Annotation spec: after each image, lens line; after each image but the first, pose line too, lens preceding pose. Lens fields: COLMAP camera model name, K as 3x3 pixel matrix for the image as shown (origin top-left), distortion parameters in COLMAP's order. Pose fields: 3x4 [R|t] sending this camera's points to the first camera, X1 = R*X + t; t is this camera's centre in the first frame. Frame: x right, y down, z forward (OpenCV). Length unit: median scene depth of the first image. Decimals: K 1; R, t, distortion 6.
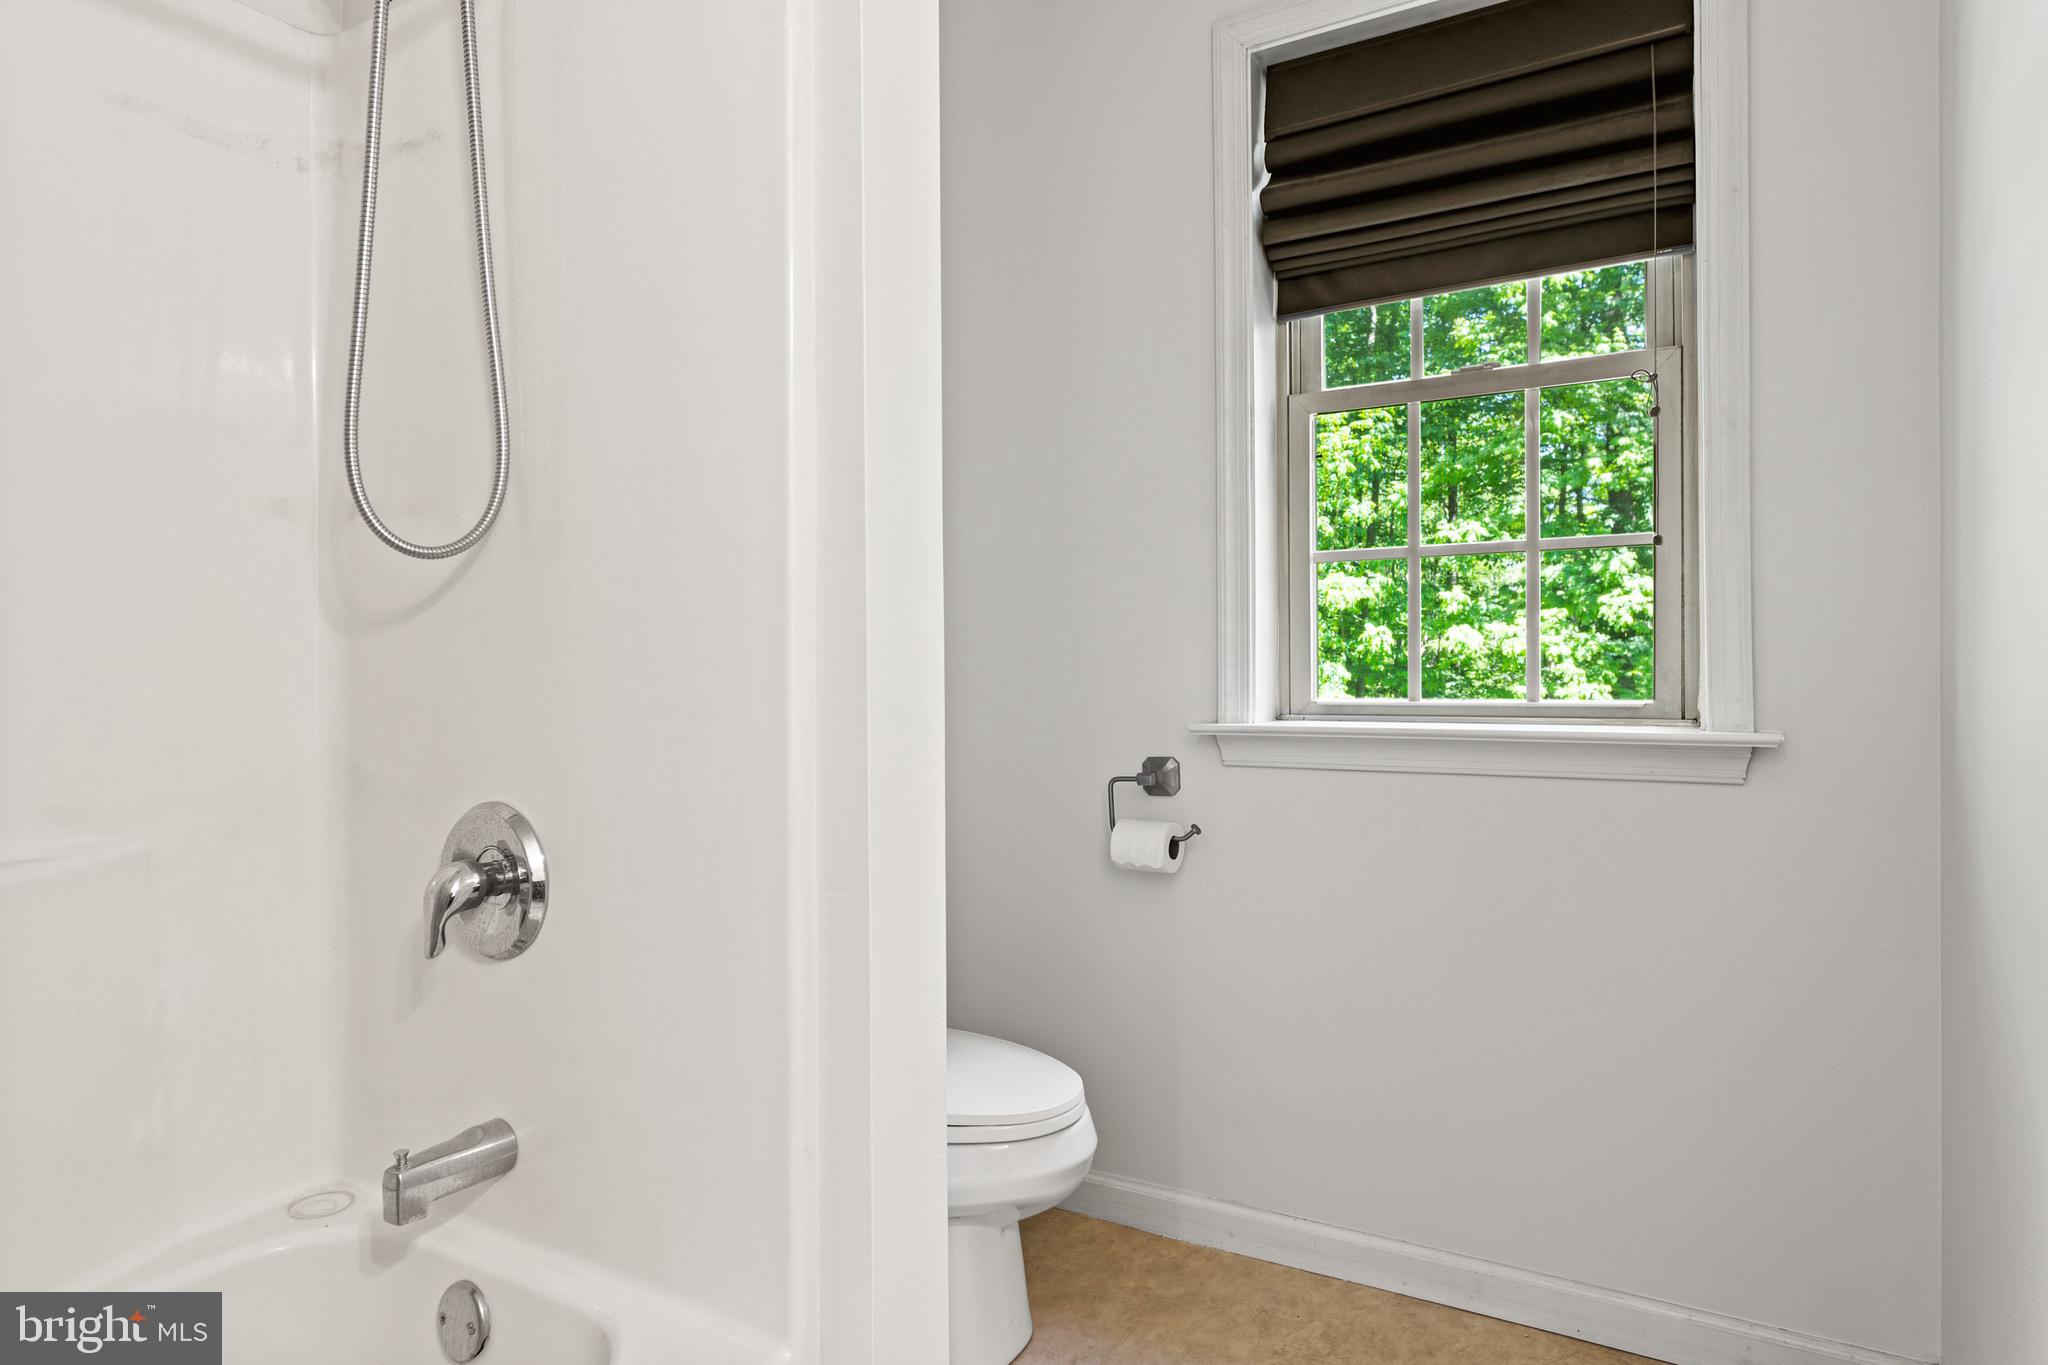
lens RADIAL K [[1173.1, 0, 1041.7], [0, 1173.1, 681.7], [0, 0, 1]] dist [-0.002387, -0.001917]
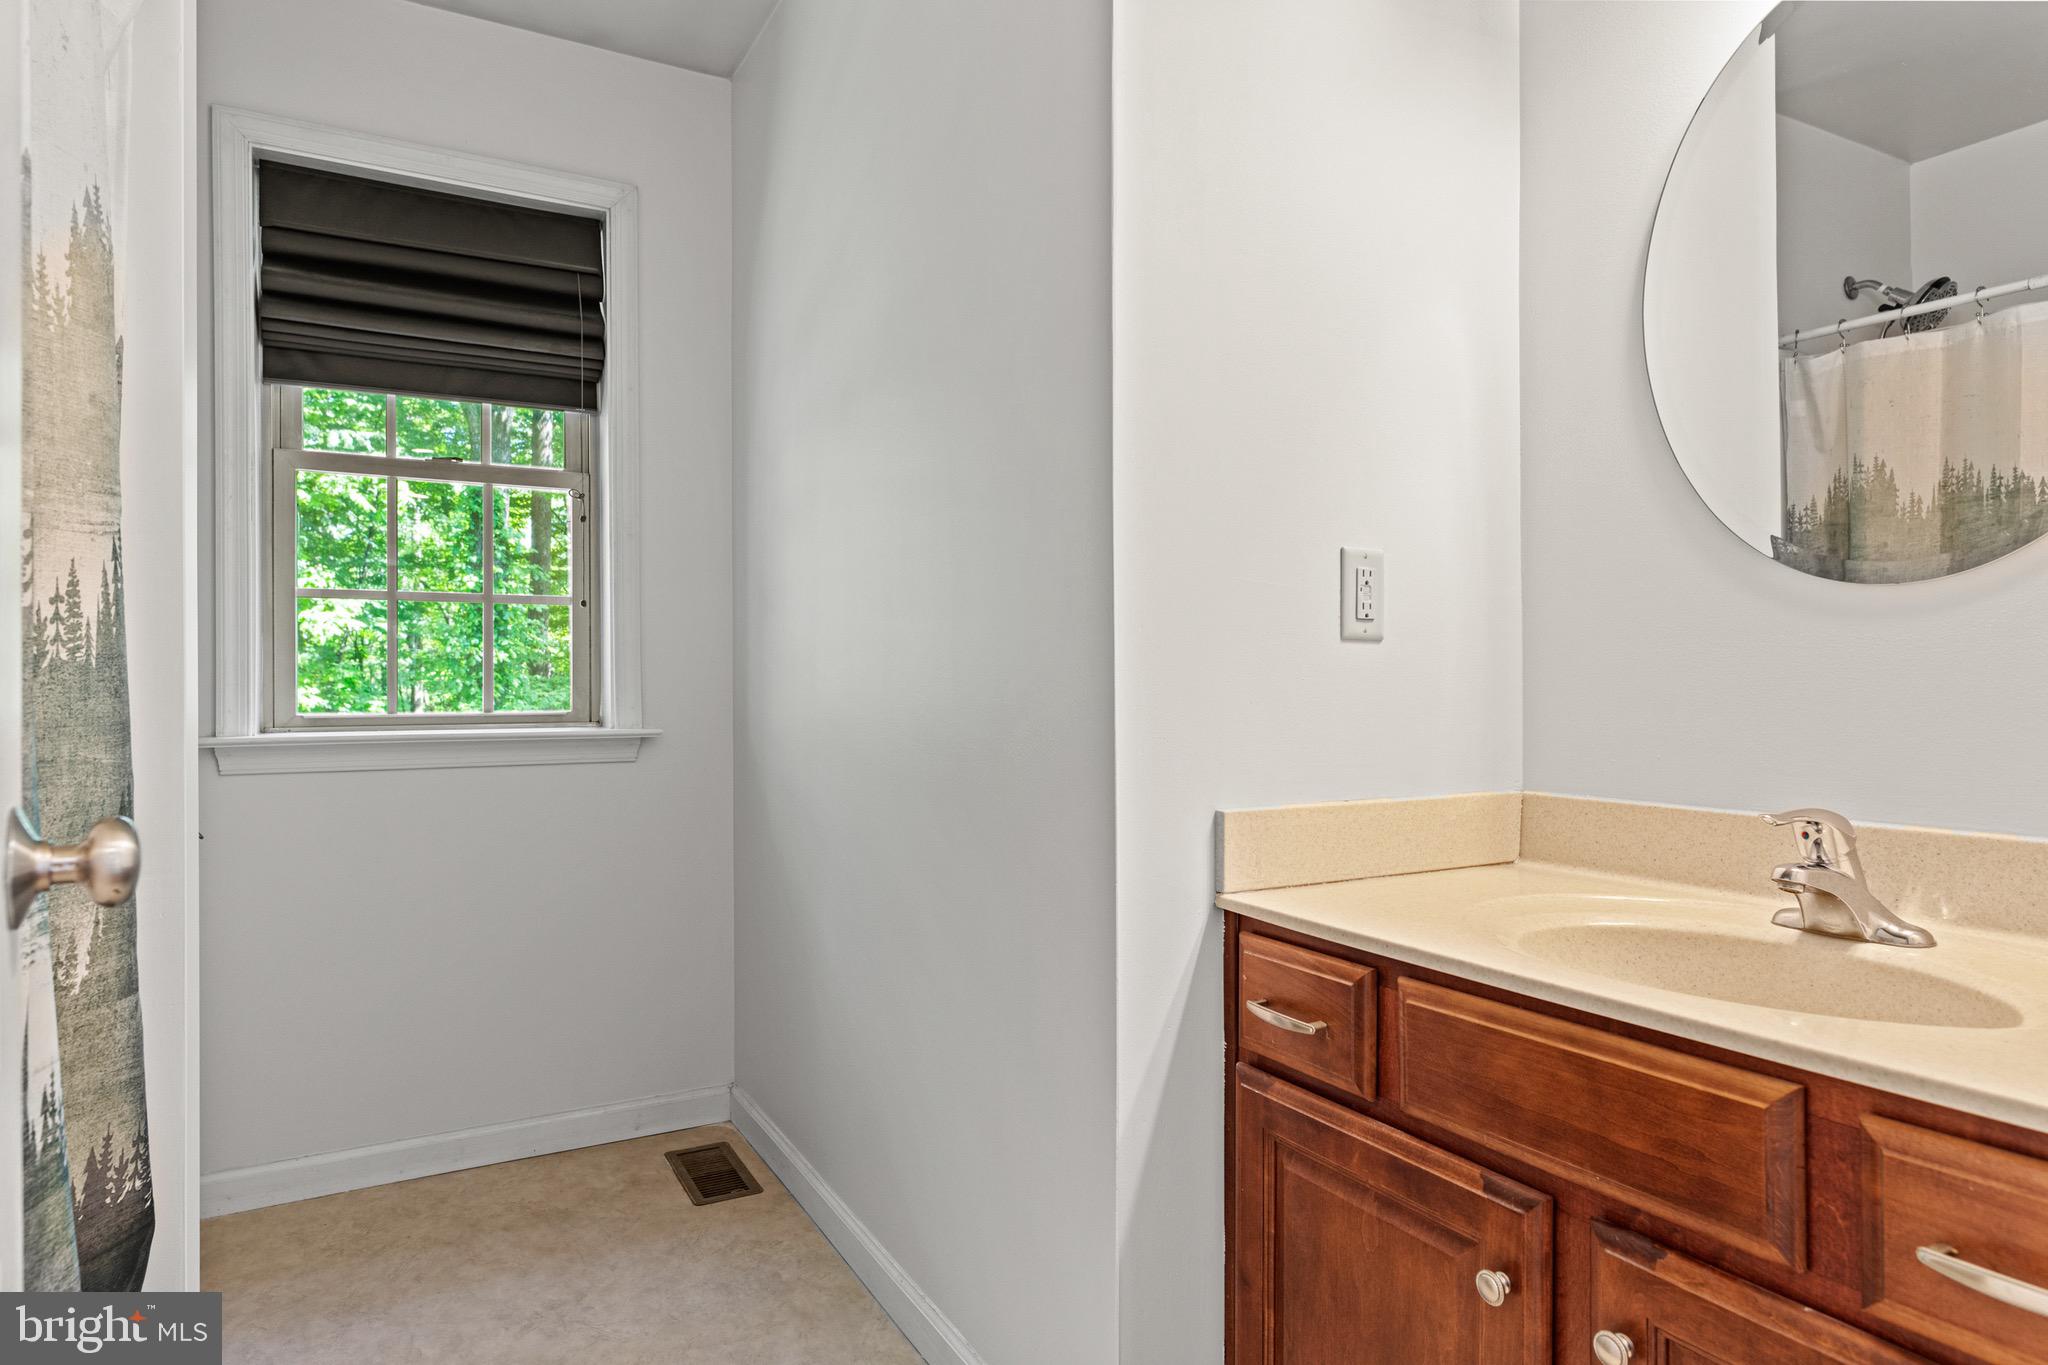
lens RADIAL K [[1173.1, 0, 1021.2], [0, 1173.1, 686.0], [0, 0, 1]] dist [-0.002387, -0.001917]
pose [[0.511502, 0.000815, 0.859282, -0.412170], [0.006507, 0.999967, -0.004822, -0.002735], [-0.859257, 0.008058, 0.511480, -0.218073]]
